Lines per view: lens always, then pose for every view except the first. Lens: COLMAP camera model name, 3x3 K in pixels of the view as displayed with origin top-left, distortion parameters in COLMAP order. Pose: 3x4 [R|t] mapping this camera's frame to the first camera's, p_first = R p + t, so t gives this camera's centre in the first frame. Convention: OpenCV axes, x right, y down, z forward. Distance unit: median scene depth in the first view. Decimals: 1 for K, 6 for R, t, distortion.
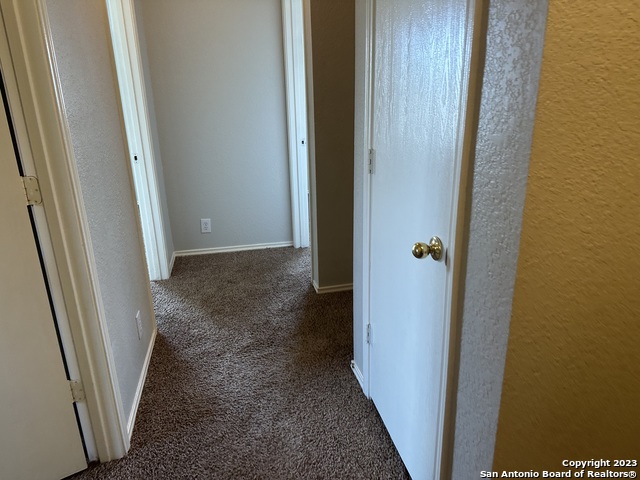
lens RADIAL K [[458.0, 0, 320.0], [0, 458.0, 240.0], [0, 0, 1]] dist [0.138487, -0.233446]
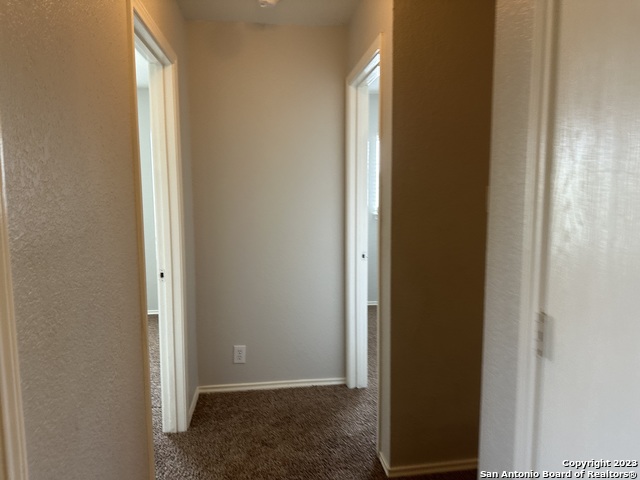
lens RADIAL K [[458.0, 0, 320.0], [0, 458.0, 240.0], [0, 0, 1]] dist [0.138487, -0.233446]
pose [[0.996499, 0.024113, -0.080050, -0.050646], [-0.040011, 0.978279, -0.203392, -0.073067], [0.073407, 0.205883, 0.975819, 0.192875]]
